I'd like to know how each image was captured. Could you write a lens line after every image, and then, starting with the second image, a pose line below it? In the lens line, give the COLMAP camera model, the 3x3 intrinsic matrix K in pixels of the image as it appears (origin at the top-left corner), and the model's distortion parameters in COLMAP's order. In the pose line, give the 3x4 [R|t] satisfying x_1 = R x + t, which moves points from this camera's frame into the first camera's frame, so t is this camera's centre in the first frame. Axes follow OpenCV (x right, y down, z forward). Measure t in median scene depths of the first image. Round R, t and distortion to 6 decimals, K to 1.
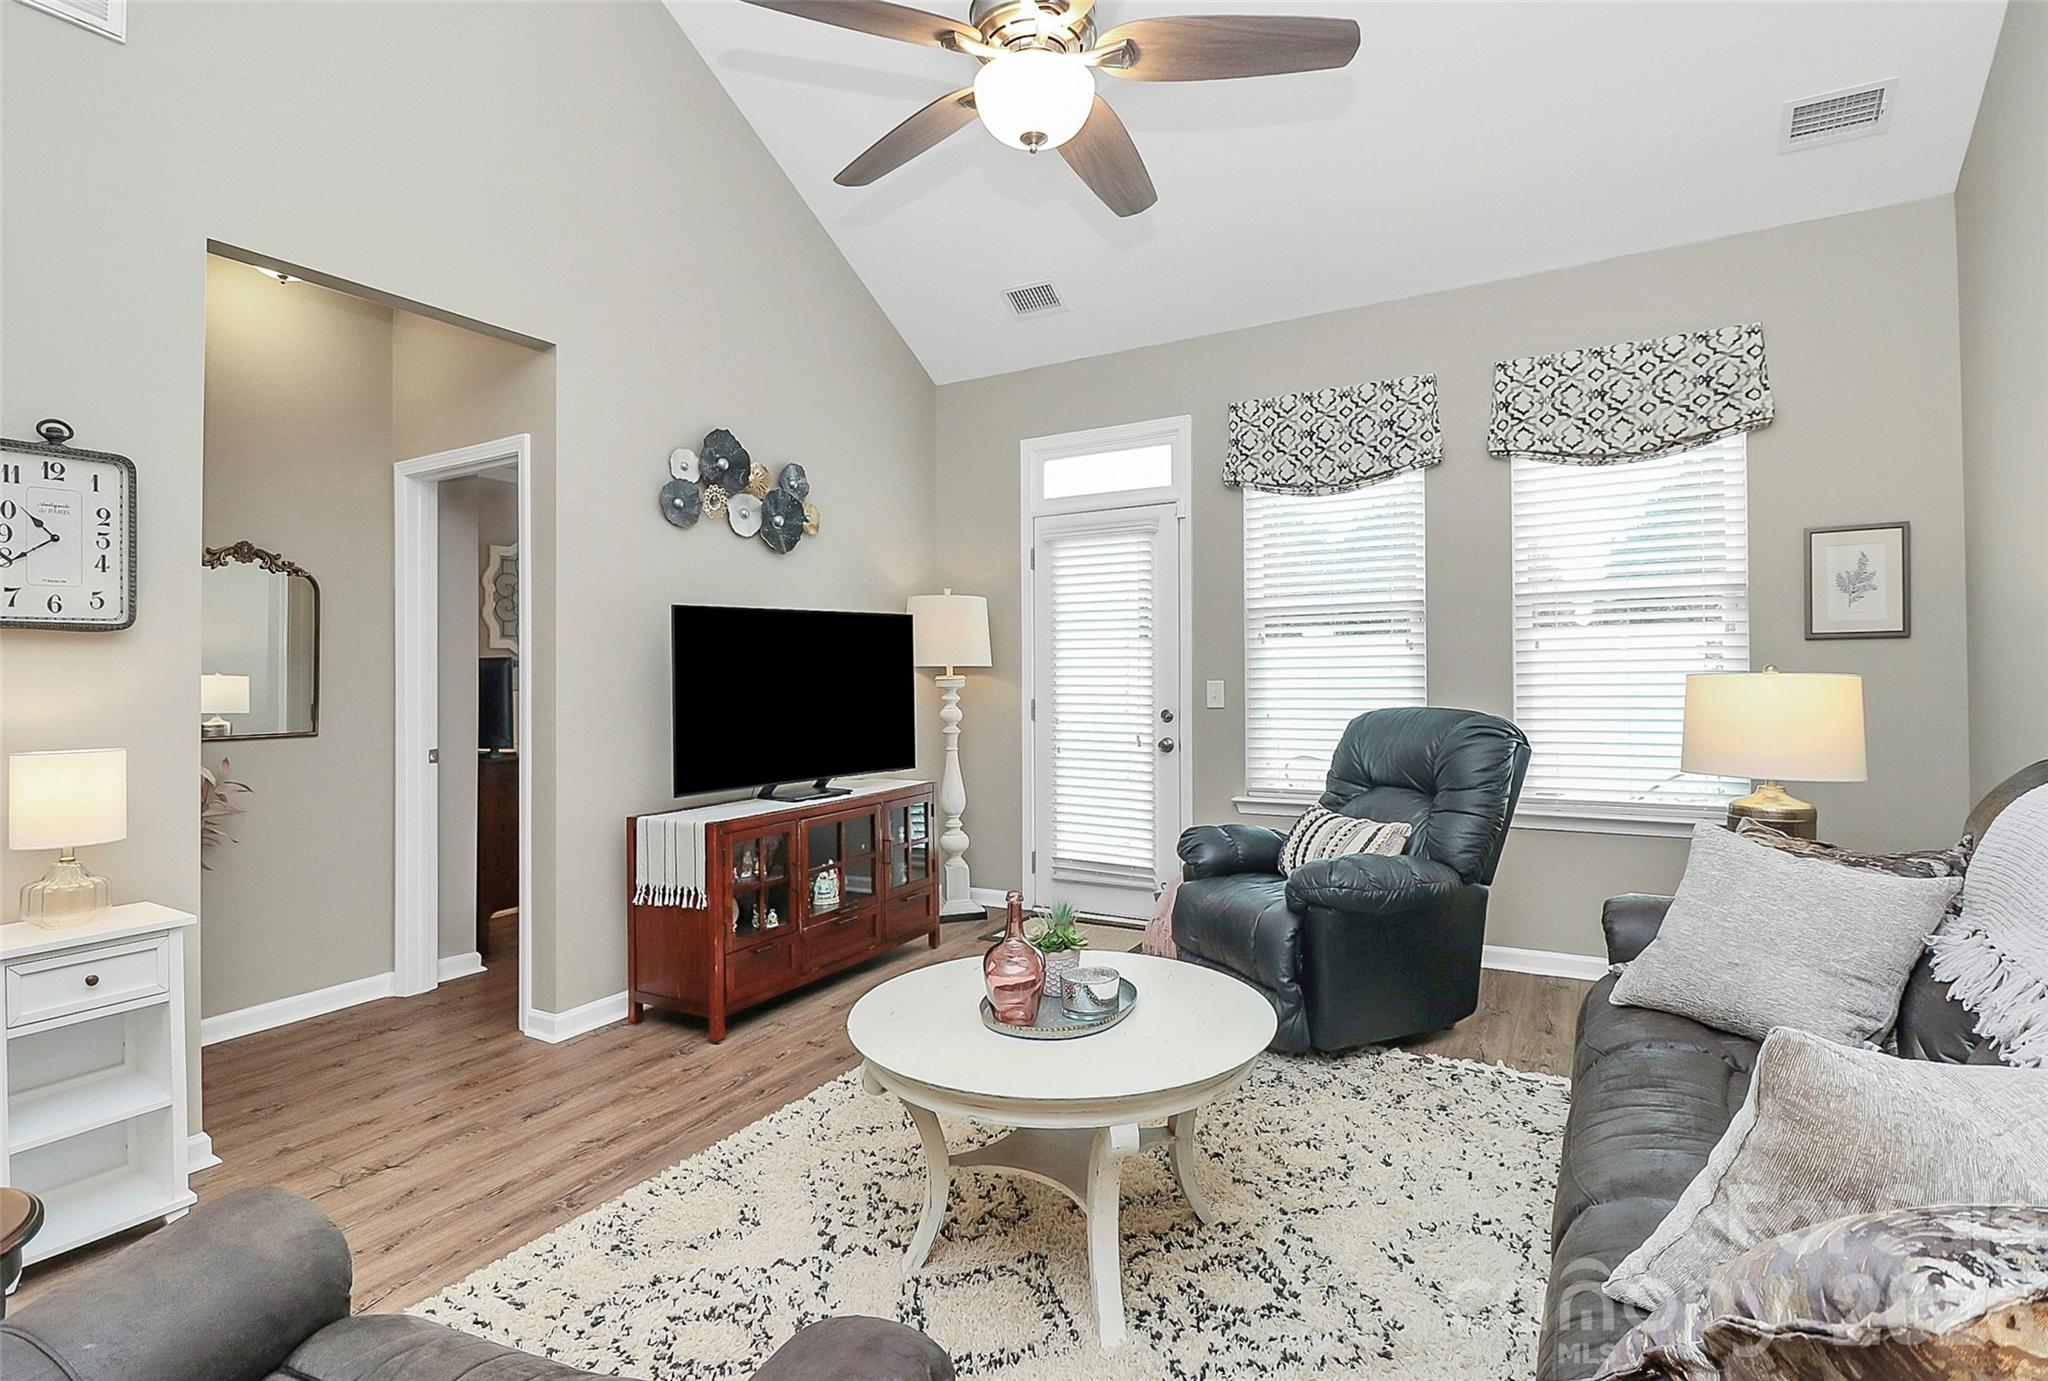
lens RADIAL K [[985.4, 0, 1039.2], [0, 985.4, 688.3], [0, 0, 1]] dist [-0.002596, -0.006108]
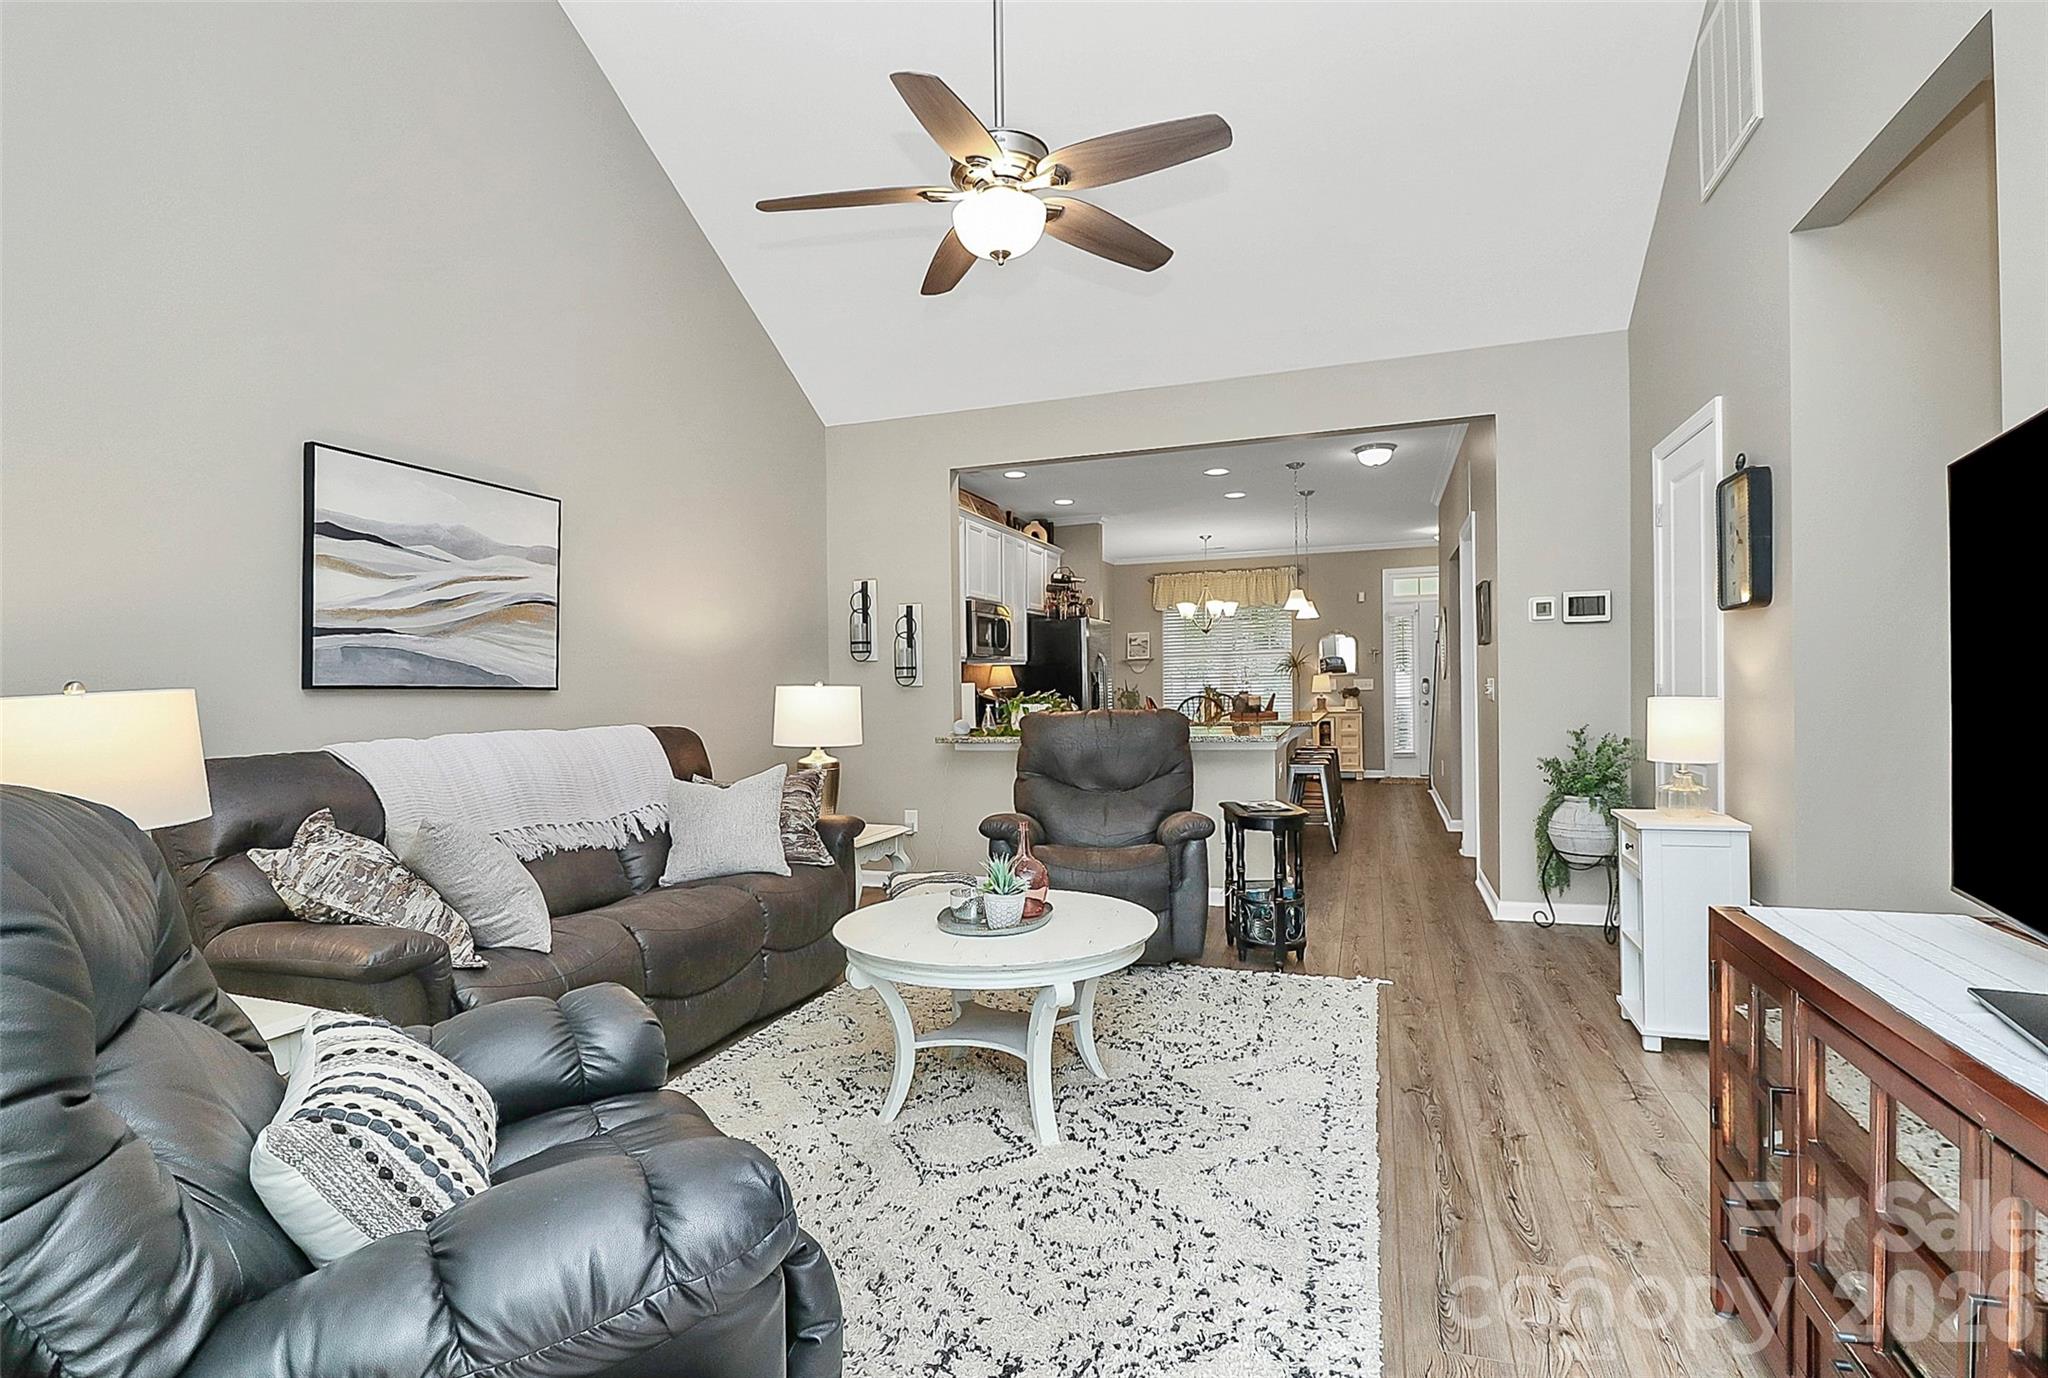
lens RADIAL K [[985.4, 0, 1014.9], [0, 985.4, 691.7], [0, 0, 1]] dist [-0.002596, -0.006108]
pose [[-0.986655, 0.038018, -0.158323, 0.107881], [0.036001, 0.999230, 0.015589, -0.000296], [0.158793, 0.009681, -0.987264, 1.257267]]
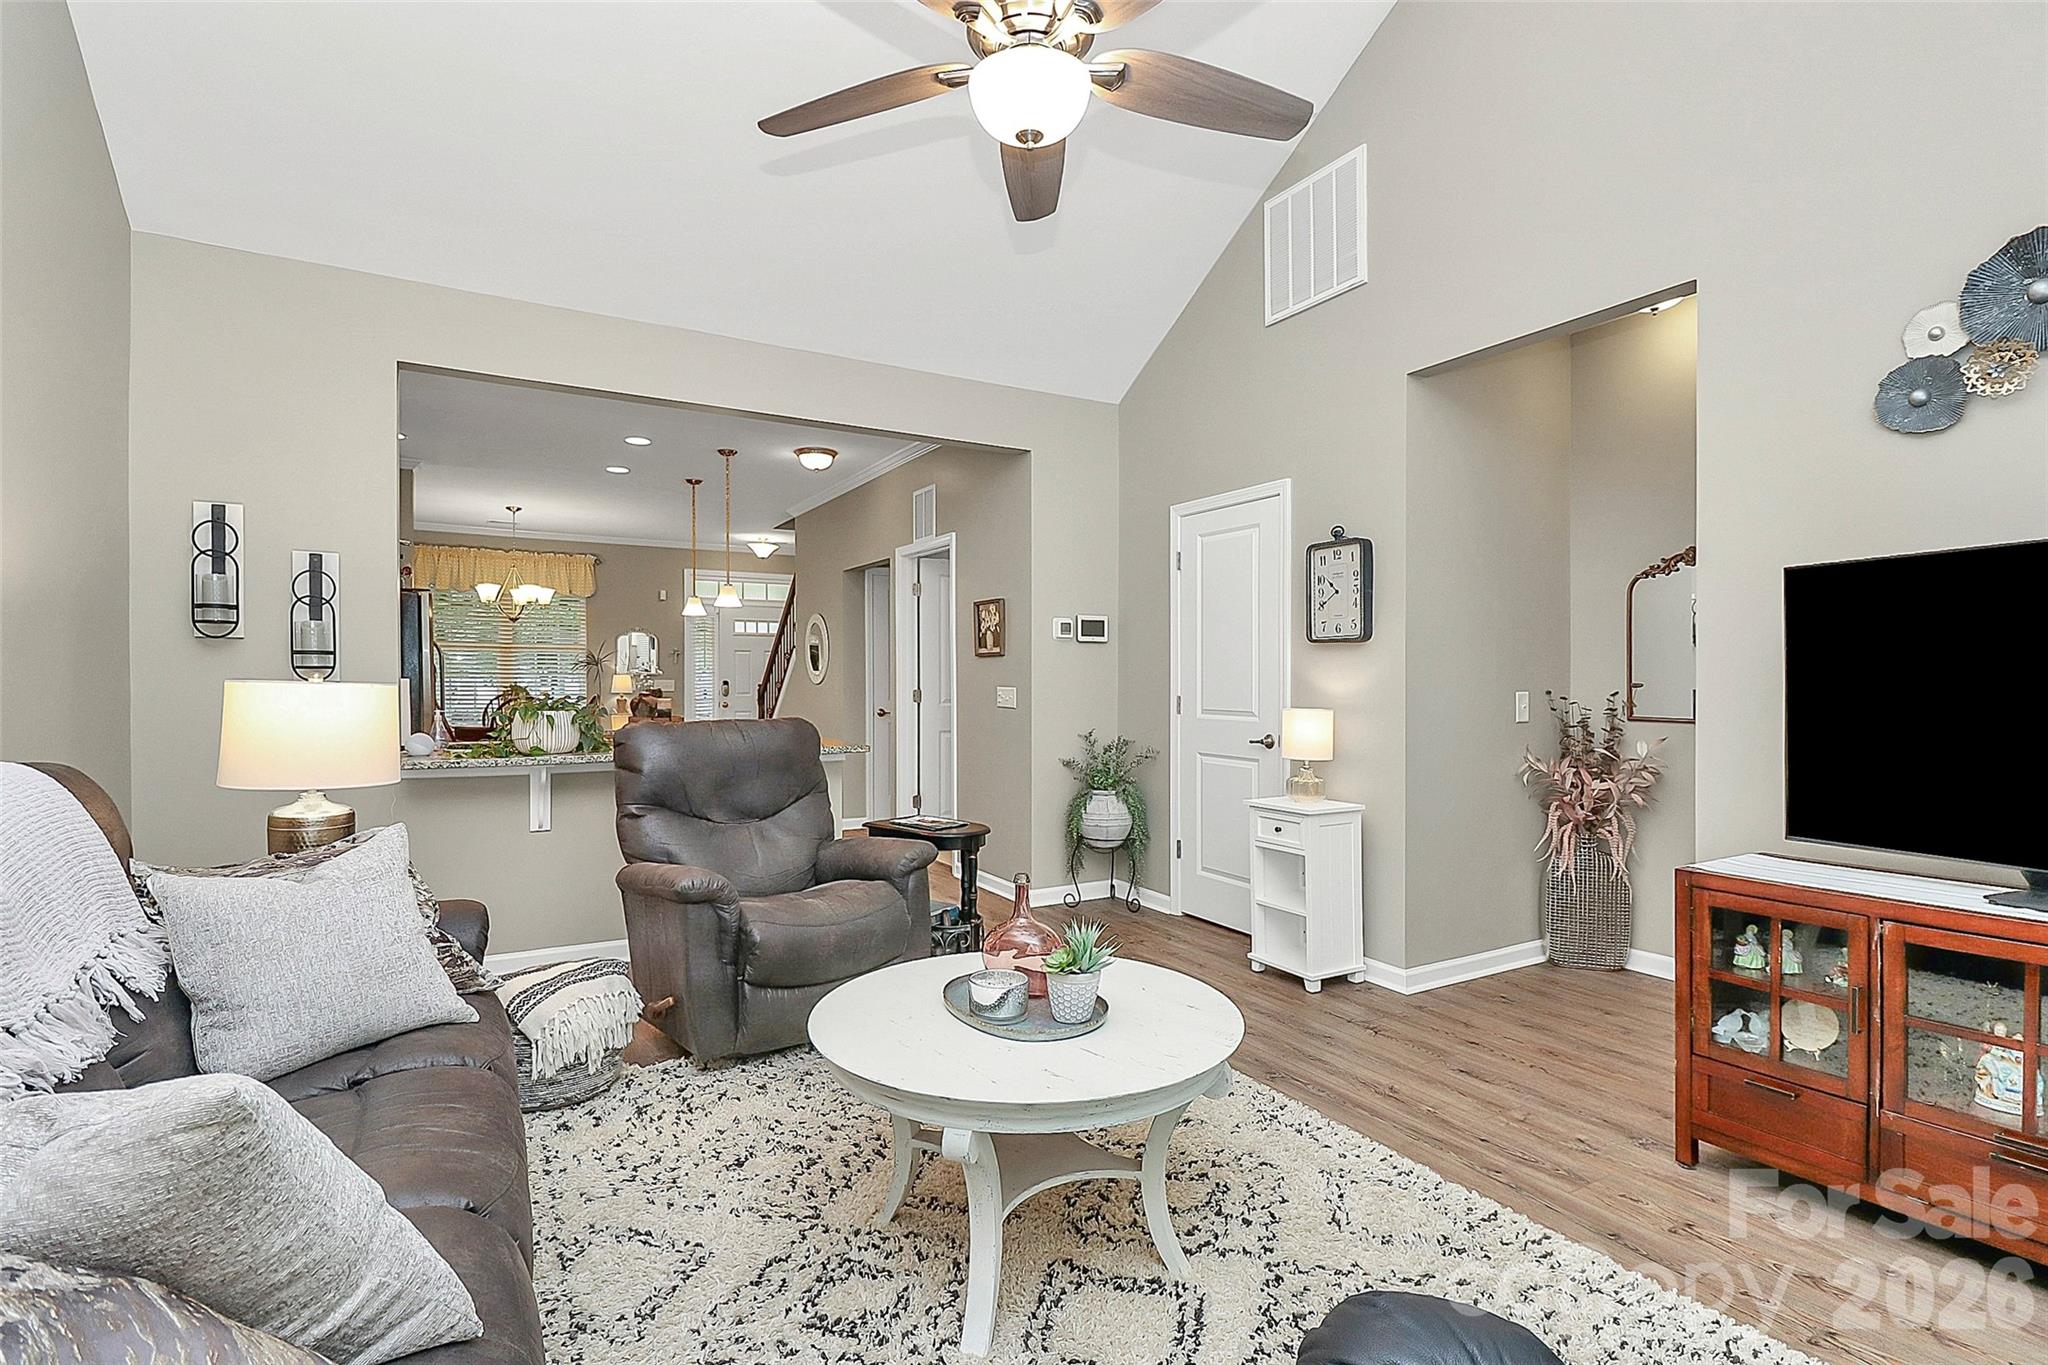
lens RADIAL K [[985.4, 0, 1035.9], [0, 985.4, 657.4], [0, 0, 1]] dist [-0.002596, -0.006108]
pose [[-0.518541, -0.005287, -0.855037, 0.474049], [-0.003046, 0.999986, -0.004336, -0.012699], [0.855048, 0.000356, -0.518549, 0.830925]]
